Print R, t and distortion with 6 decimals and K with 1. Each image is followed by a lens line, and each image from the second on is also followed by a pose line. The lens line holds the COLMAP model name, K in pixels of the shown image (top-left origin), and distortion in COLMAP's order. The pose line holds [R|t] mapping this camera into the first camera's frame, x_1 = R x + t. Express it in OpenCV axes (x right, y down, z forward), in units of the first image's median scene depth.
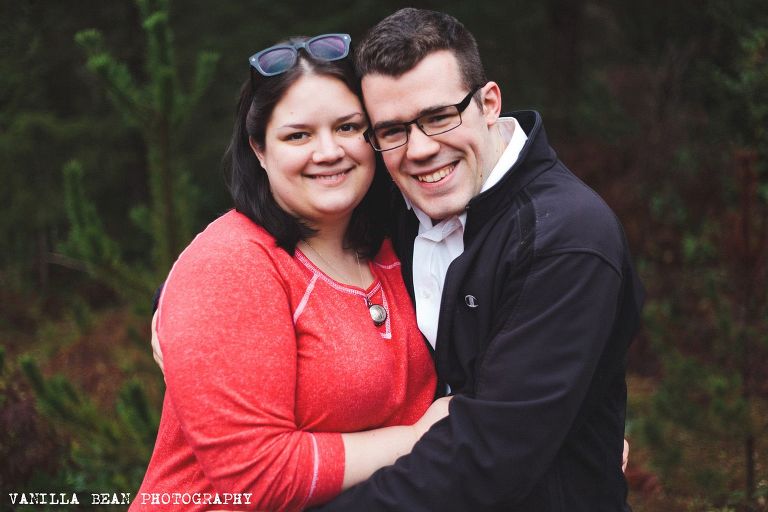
lens RADIAL K [[1102.0, 0, 384.2], [0, 1102.0, 261.4], [0, 0, 1]] dist [0.003380, 0.031078]
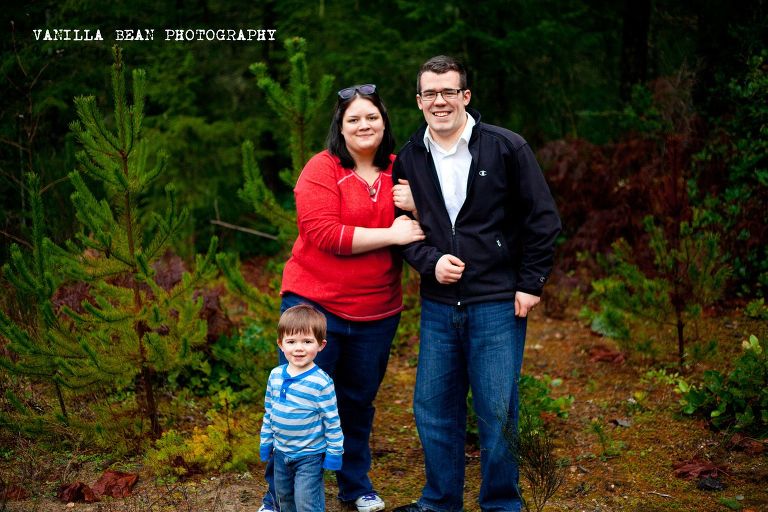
lens RADIAL K [[1097.5, 0, 384.0], [0, 1097.5, 256.0], [0, 0, 1]] dist [-0.087488, -0.024569]
pose [[0.992048, 0.014826, -0.124988, 0.133314], [-0.015512, 0.999869, -0.004517, 0.087662], [0.124904, 0.006420, 0.992148, -0.620955]]
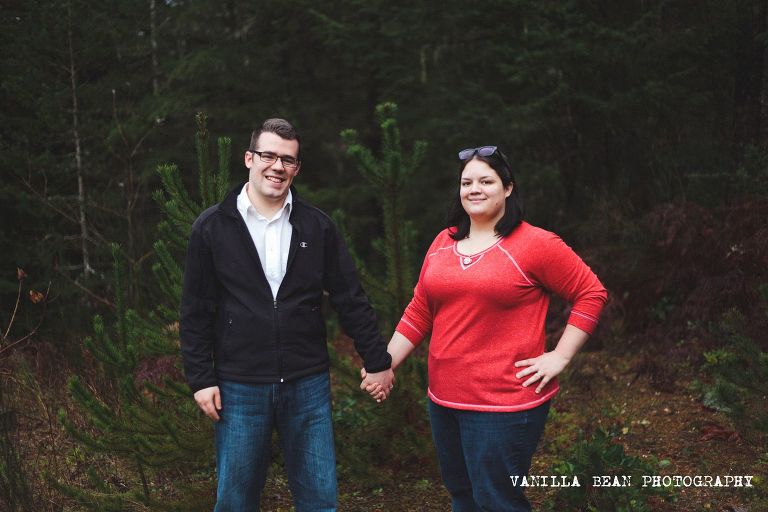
lens RADIAL K [[1102.0, 0, 384.2], [0, 1102.0, 261.4], [0, 0, 1]] dist [0.003380, 0.031078]
pose [[0.975652, 0.002440, -0.219312, 0.142447], [-0.015474, 0.998212, -0.057732, 0.079145], [0.218780, 0.059720, 0.973945, -0.569404]]
